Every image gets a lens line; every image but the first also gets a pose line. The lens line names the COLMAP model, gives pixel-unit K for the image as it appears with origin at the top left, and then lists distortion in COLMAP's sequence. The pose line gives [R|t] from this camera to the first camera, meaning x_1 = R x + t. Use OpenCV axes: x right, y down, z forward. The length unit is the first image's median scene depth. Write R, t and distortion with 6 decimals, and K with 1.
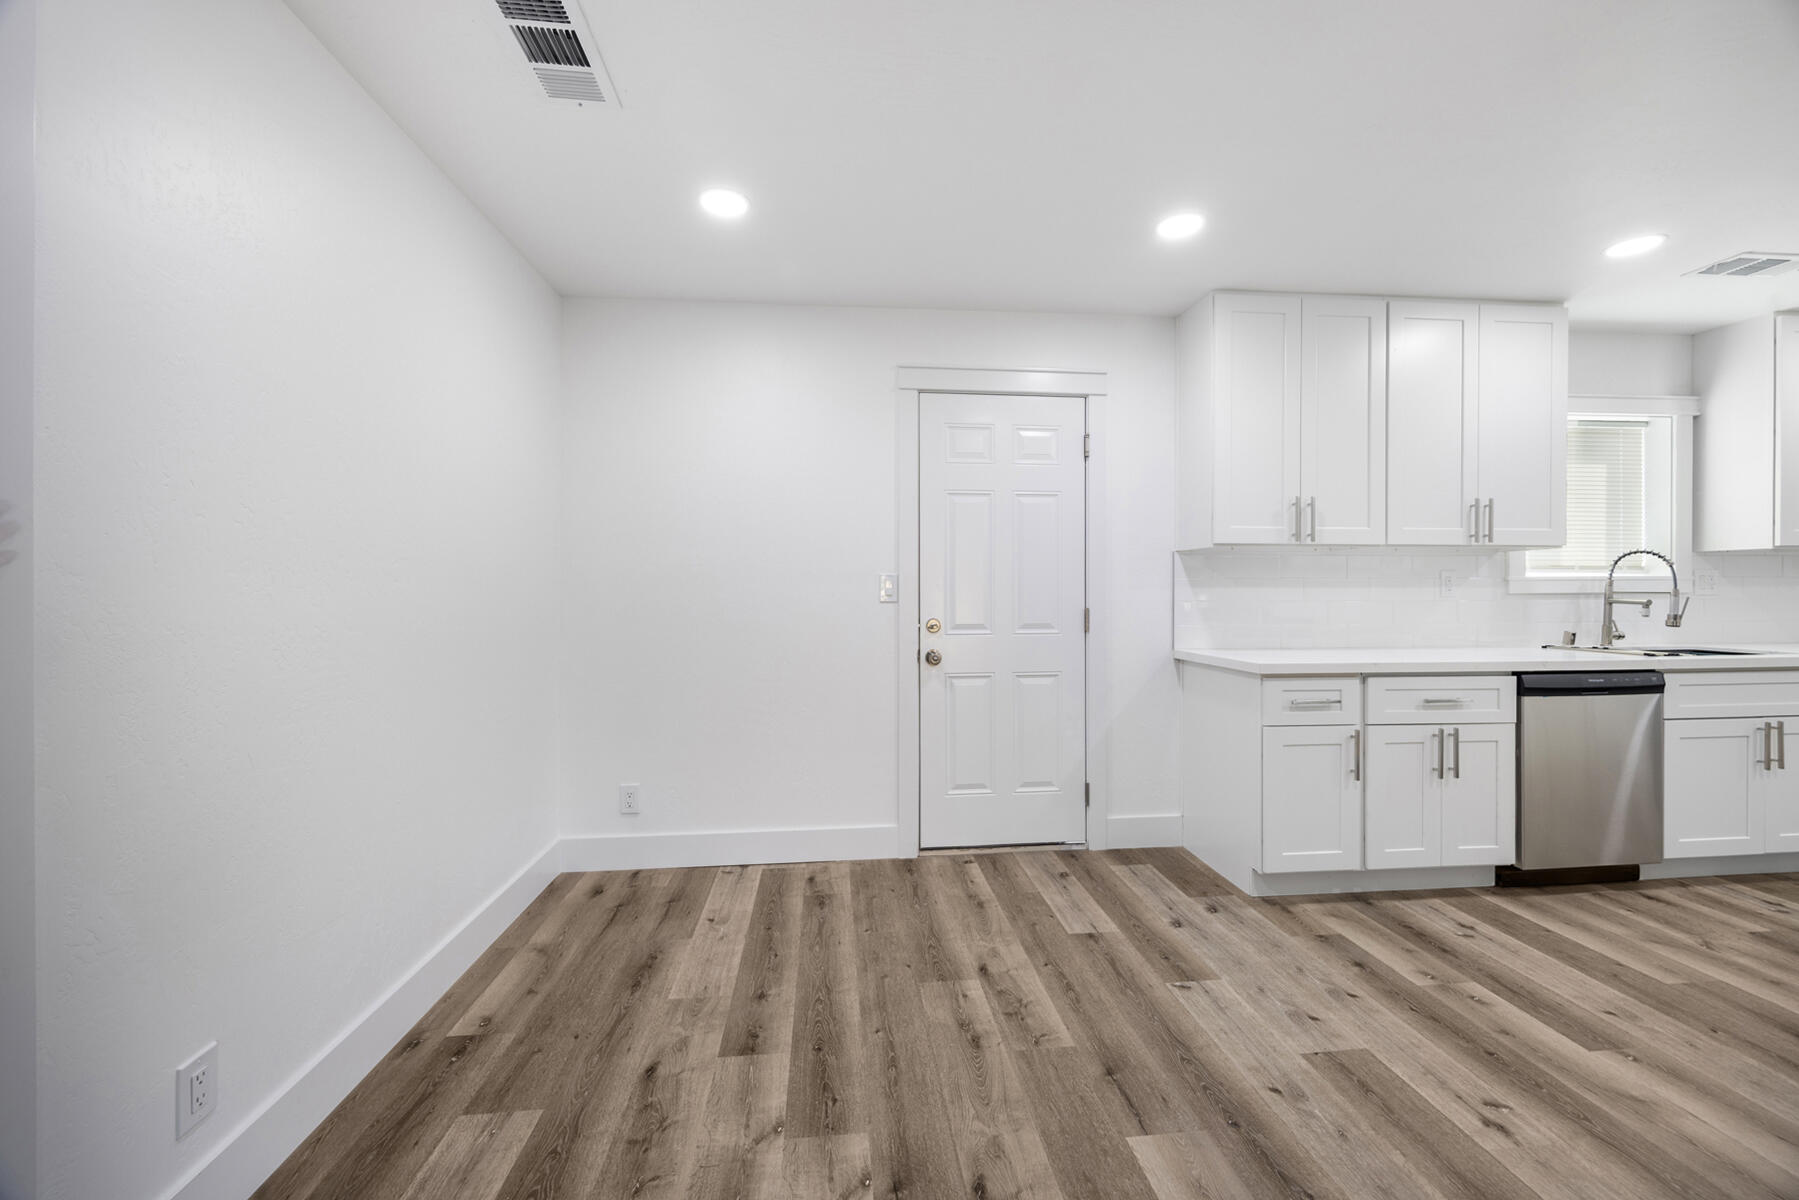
lens RADIAL K [[708.0, 0, 896.3], [0, 708.0, 595.9], [0, 0, 1]] dist [0.000501, 0.000102]
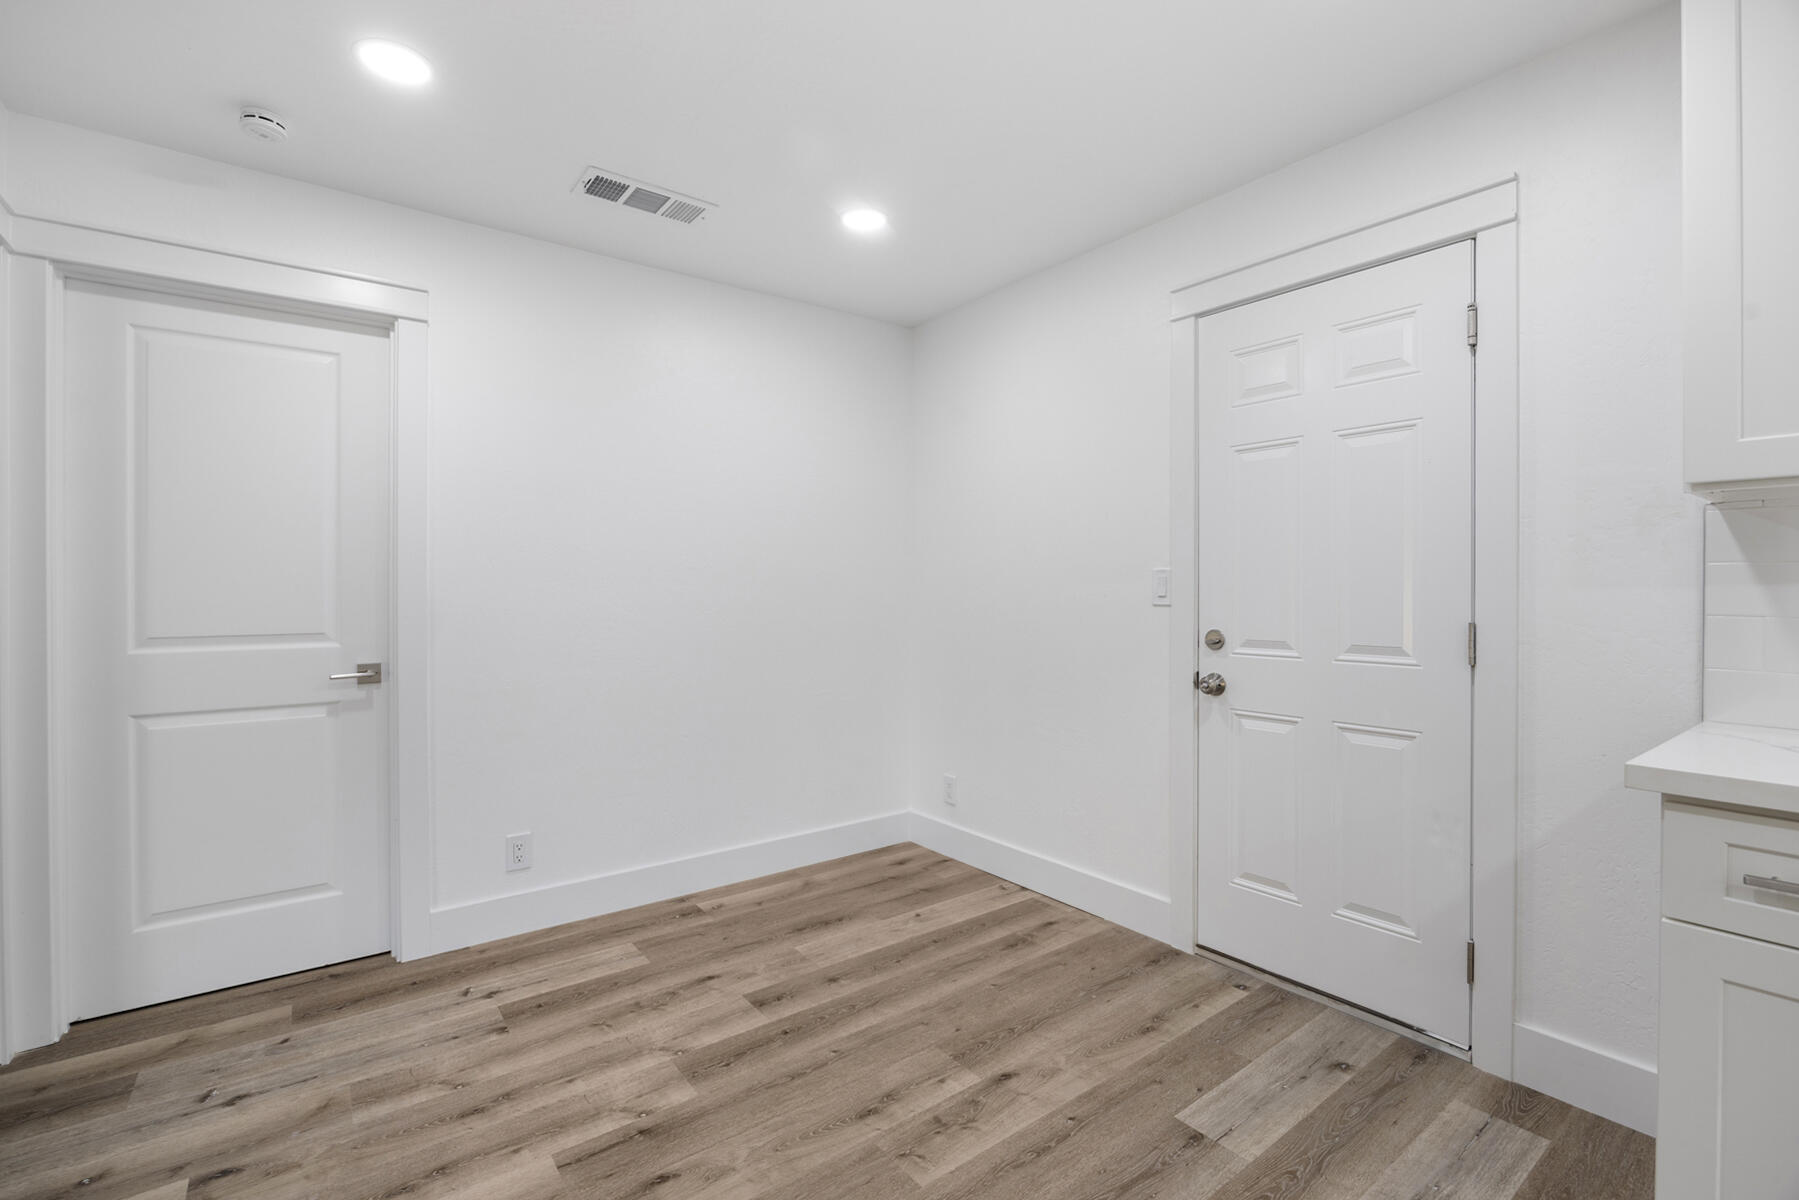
lens RADIAL K [[800.0, 0, 909.6], [0, 800.0, 591.9], [0, 0, 1]] dist [-0.016051, 0.001149]
pose [[0.524956, 0.002542, -0.851125, 0.699462], [-0.004395, 0.999990, 0.000276, -0.005454], [0.851118, 0.003596, 0.524963, 0.385545]]
